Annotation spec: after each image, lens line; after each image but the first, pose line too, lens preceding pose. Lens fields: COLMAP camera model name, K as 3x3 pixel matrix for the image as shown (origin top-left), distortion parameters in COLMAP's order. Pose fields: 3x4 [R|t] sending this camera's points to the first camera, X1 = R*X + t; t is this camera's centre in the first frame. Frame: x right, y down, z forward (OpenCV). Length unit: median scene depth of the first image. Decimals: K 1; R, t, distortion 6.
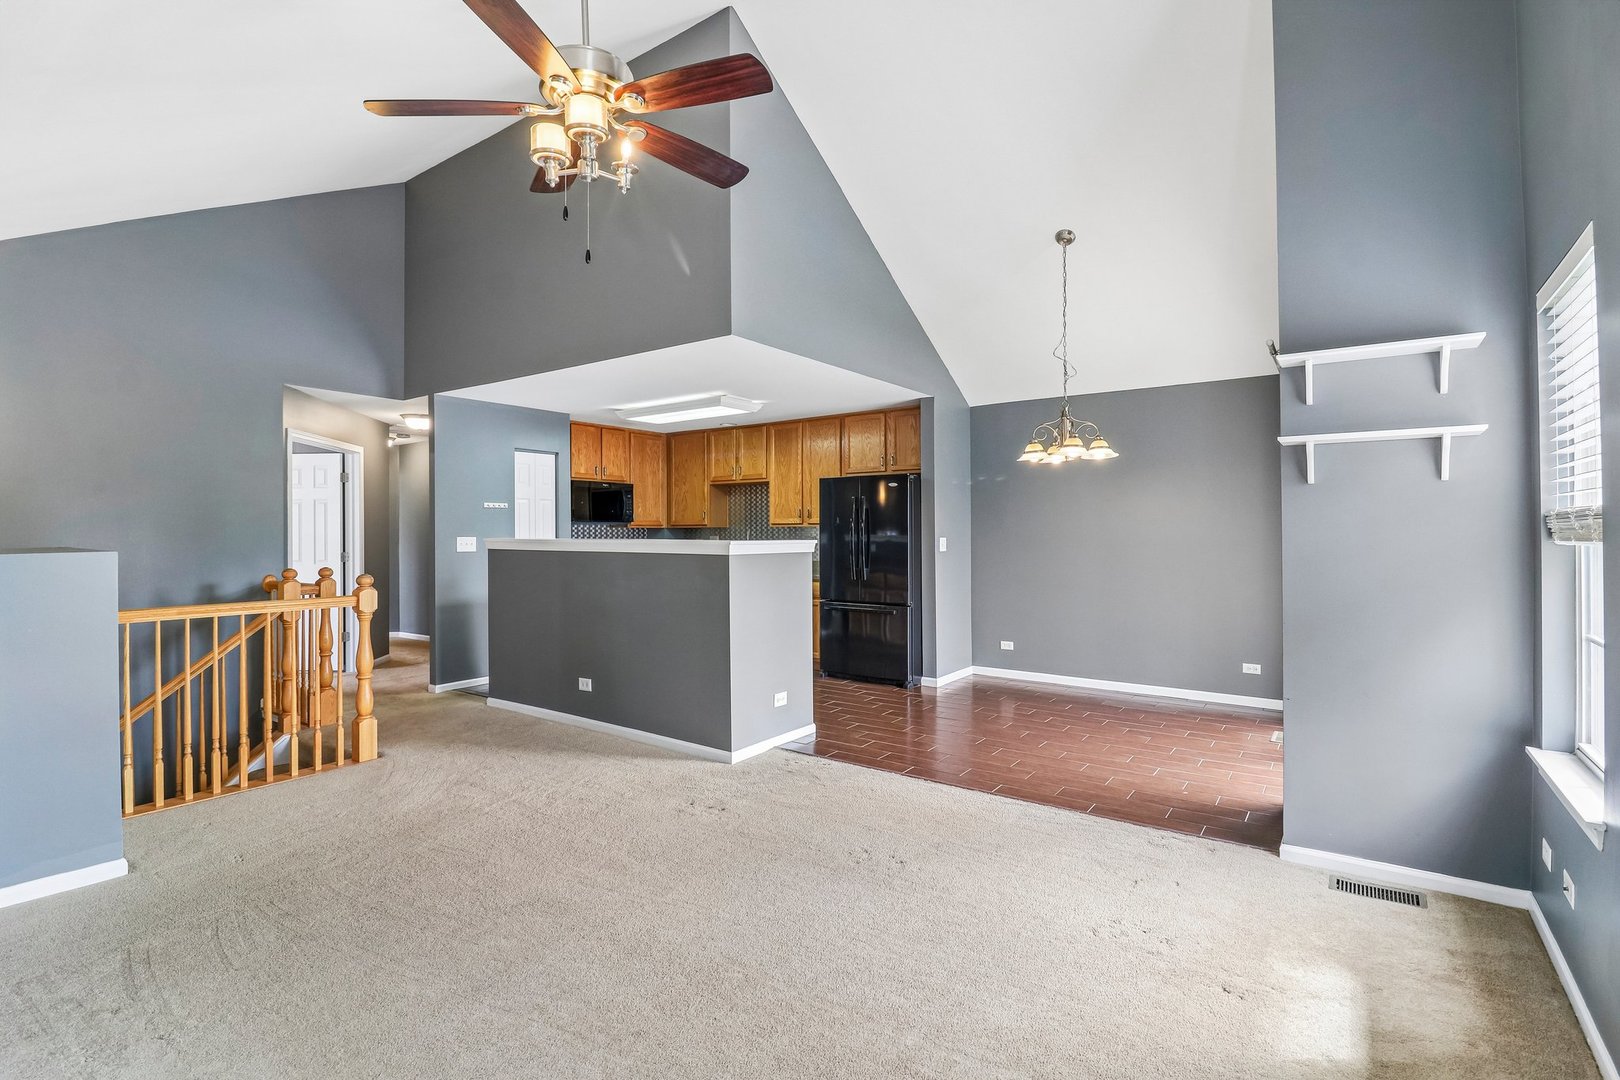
lens RADIAL K [[760.9, 0, 809.4], [0, 760.9, 525.4], [0, 0, 1]] dist [0.003812, -0.014554]
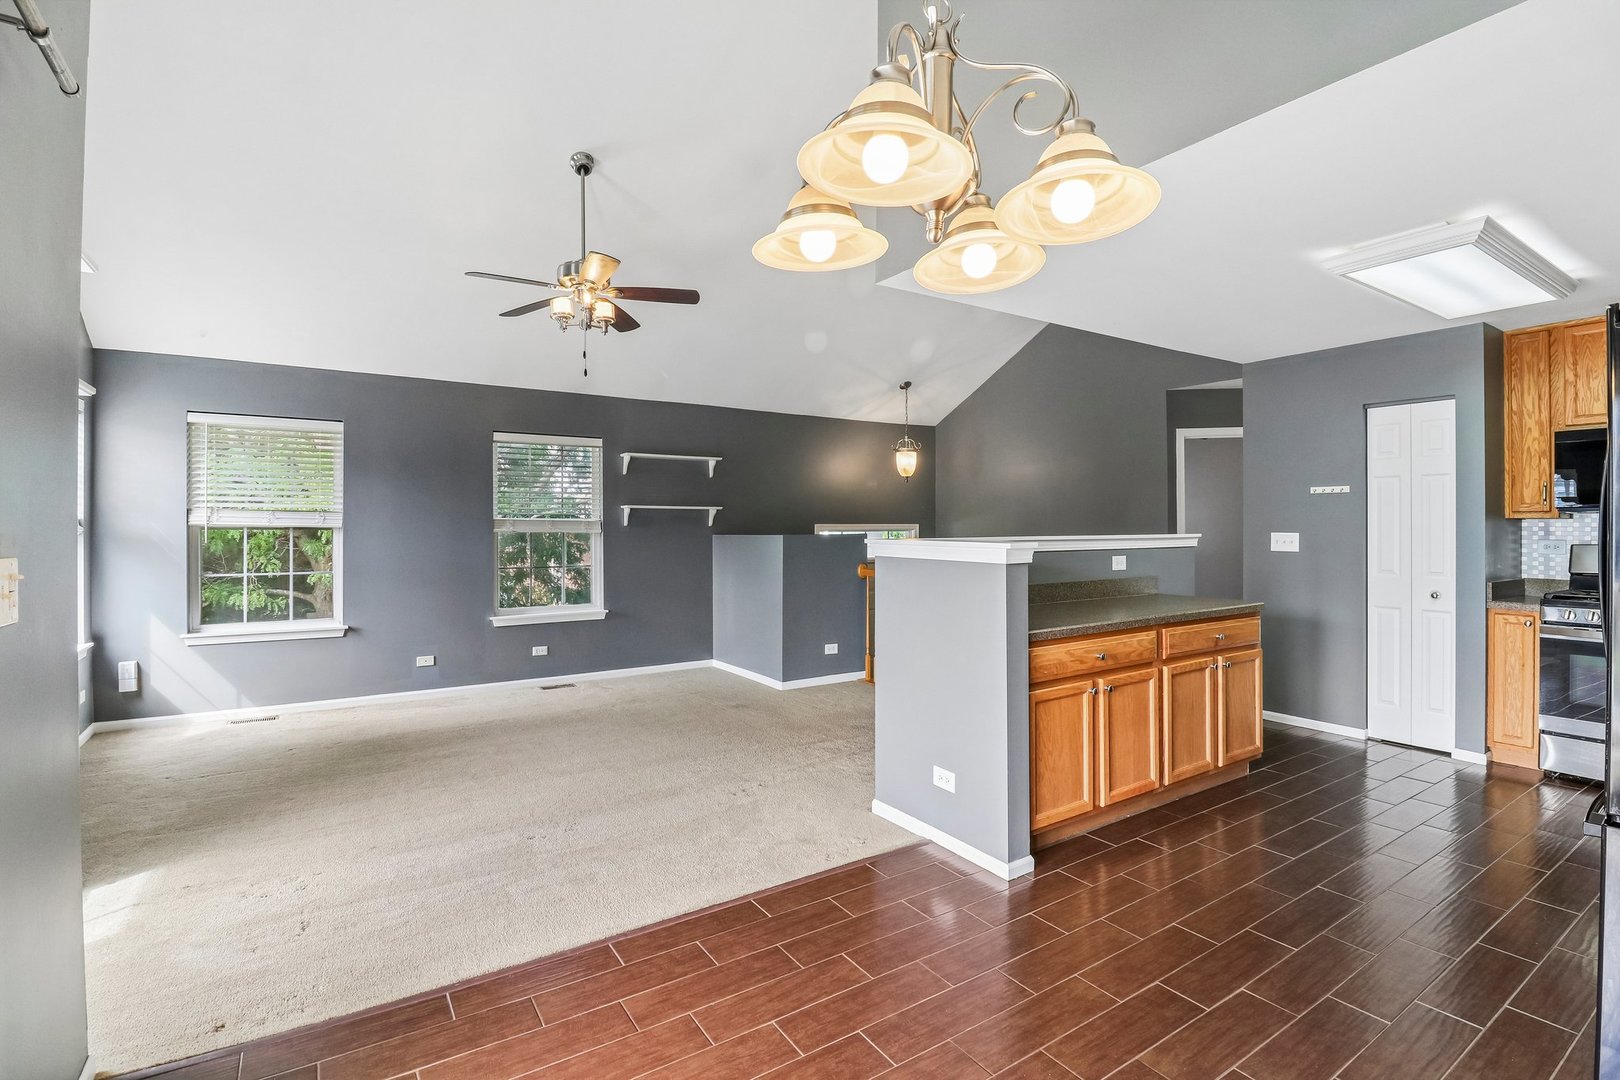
lens RADIAL K [[760.9, 0, 809.4], [0, 760.9, 525.4], [0, 0, 1]] dist [0.003812, -0.014554]
pose [[-0.371338, 0.001919, -0.928496, 0.715966], [0.006862, 0.999976, -0.000677, 0.007031], [0.928473, -0.006622, -0.371342, 1.307641]]
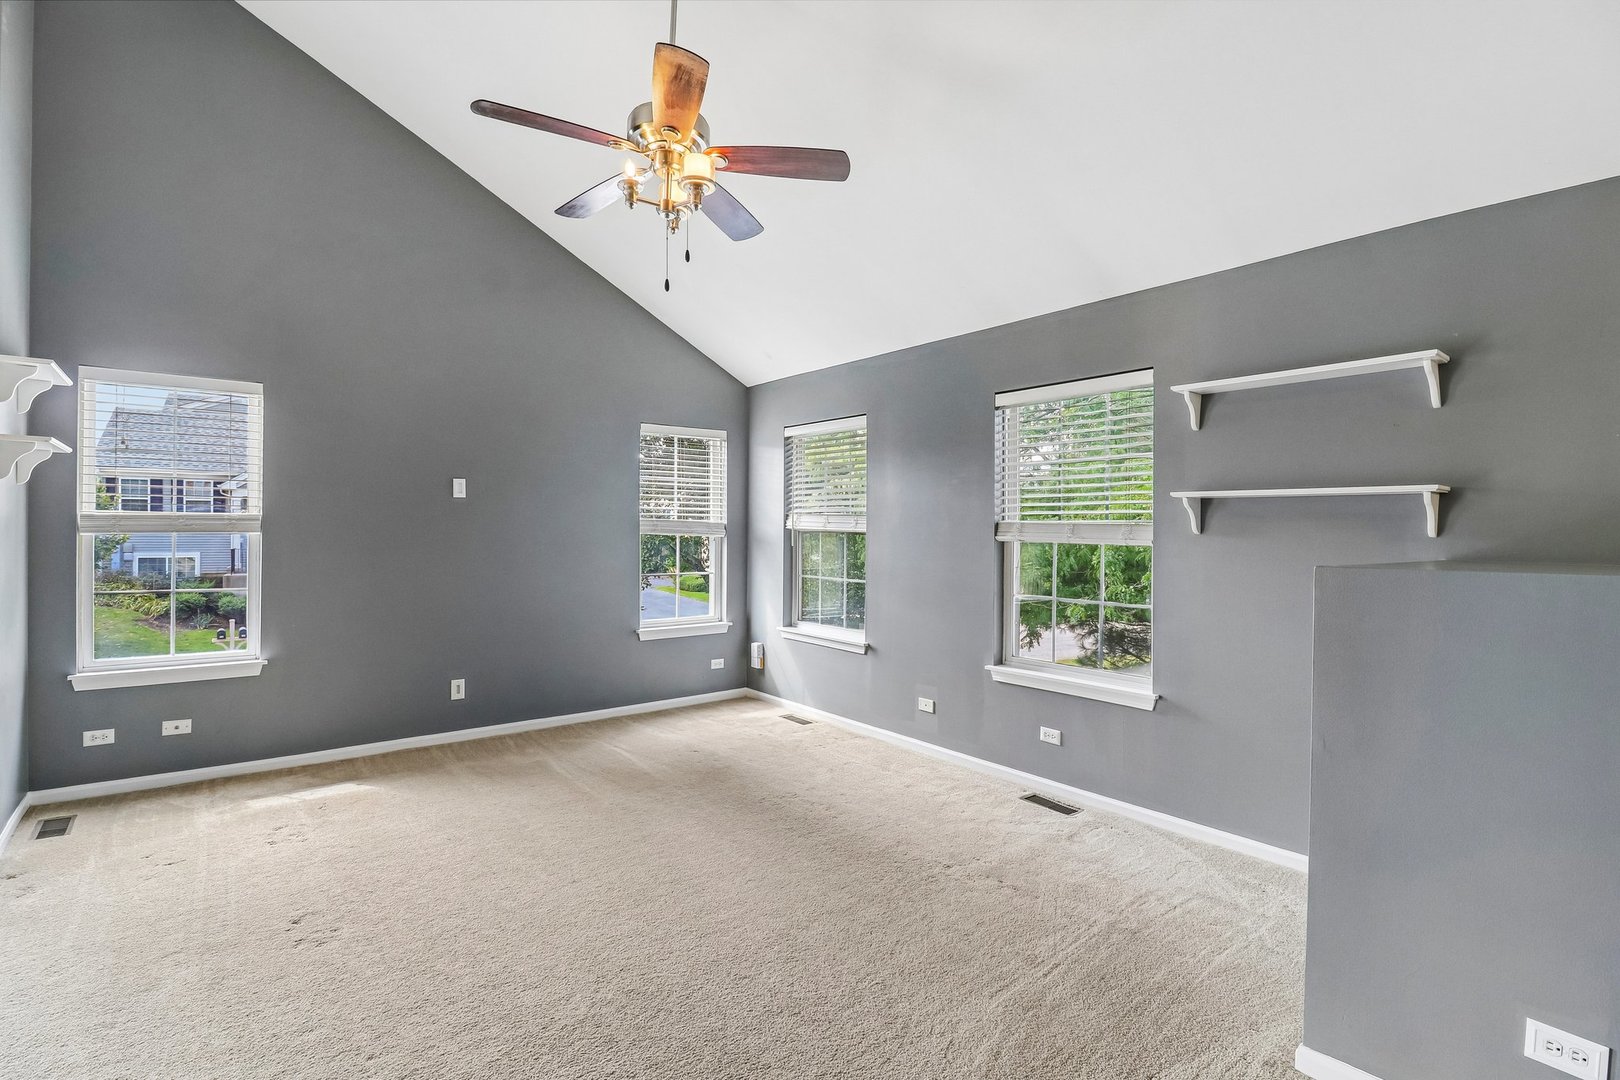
lens RADIAL K [[760.9, 0, 809.4], [0, 760.9, 525.4], [0, 0, 1]] dist [0.003812, -0.014554]
pose [[-0.958881, -0.004407, 0.283775, -0.499299], [-0.009061, 0.999845, -0.015091, 0.012336], [-0.283664, -0.017042, -0.958772, 1.222892]]
